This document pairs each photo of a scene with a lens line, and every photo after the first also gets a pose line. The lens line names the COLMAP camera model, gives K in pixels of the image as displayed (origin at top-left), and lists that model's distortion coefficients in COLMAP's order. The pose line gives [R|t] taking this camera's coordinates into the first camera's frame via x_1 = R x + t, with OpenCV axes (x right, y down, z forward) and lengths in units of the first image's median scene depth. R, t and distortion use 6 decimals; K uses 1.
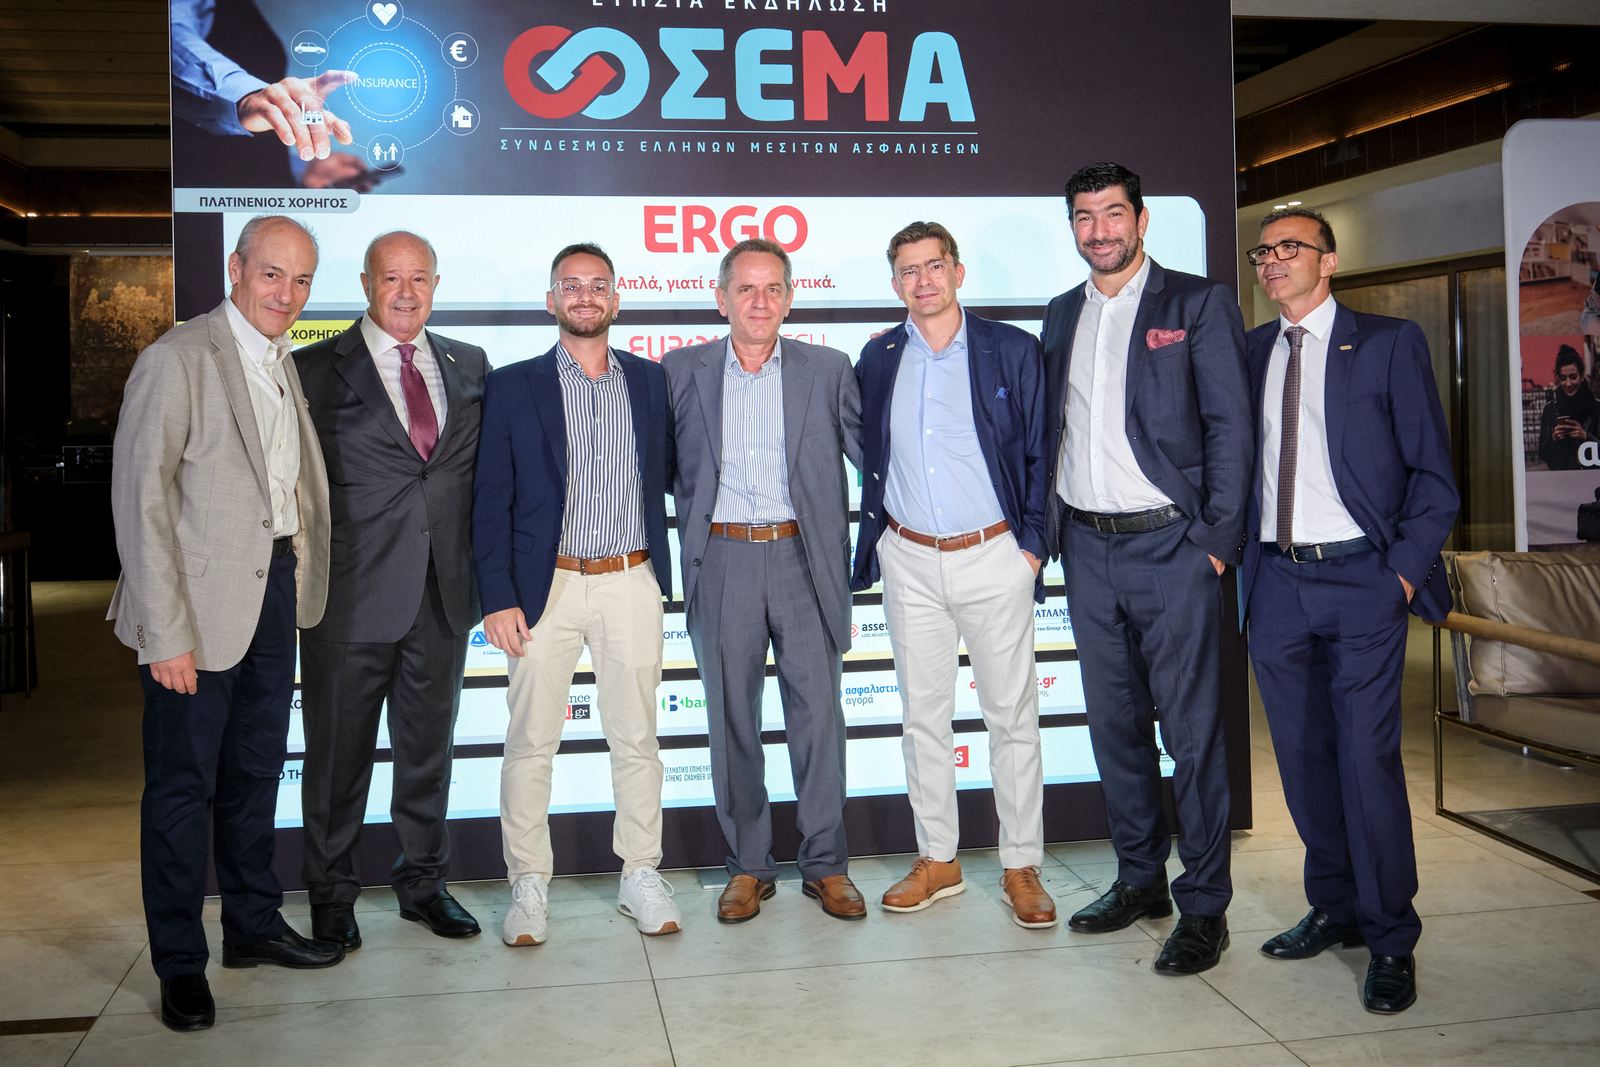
lens RADIAL K [[1356.9, 0, 729.2], [0, 1356.9, 382.2], [0, 0, 1]] dist [-0.025416, 0.013136]
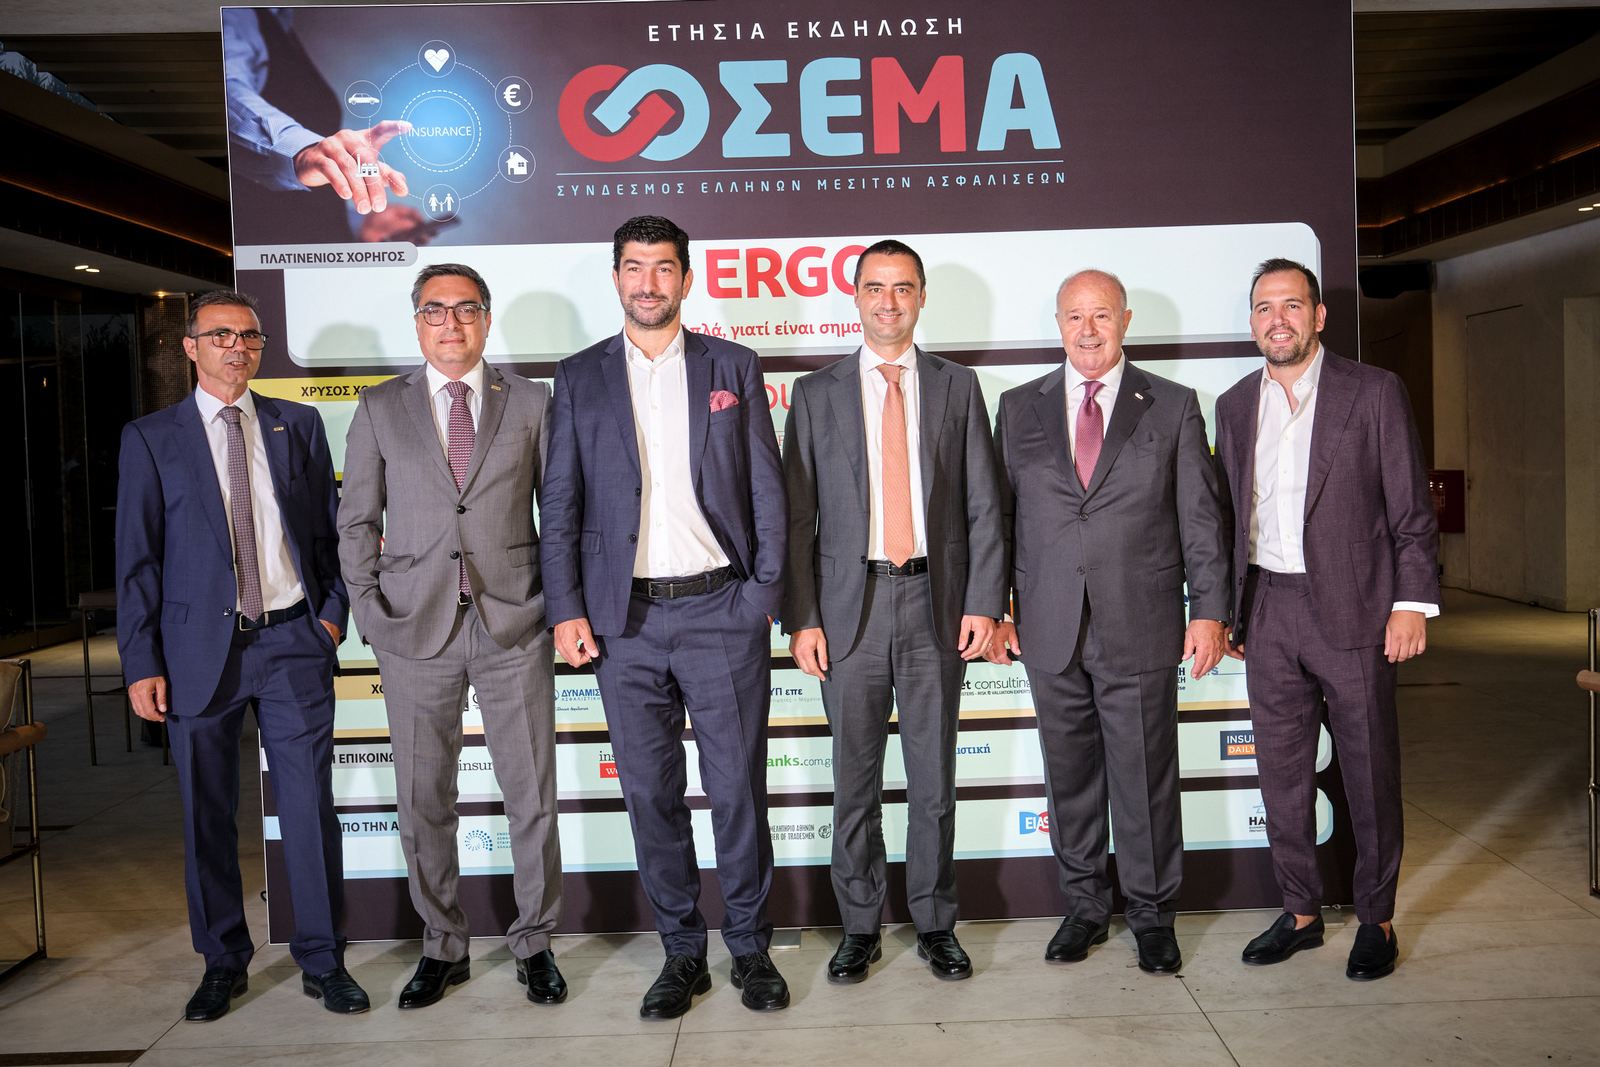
lens RADIAL K [[1491.7, 0, 833.5], [0, 1491.7, 491.7], [0, 0, 1]] dist [-0.020338, 0.000000]
pose [[0.993412, -0.008936, -0.114249, 0.146750], [0.014214, 0.998865, 0.045467, -0.005566], [0.113713, -0.046791, 0.992411, -0.047330]]
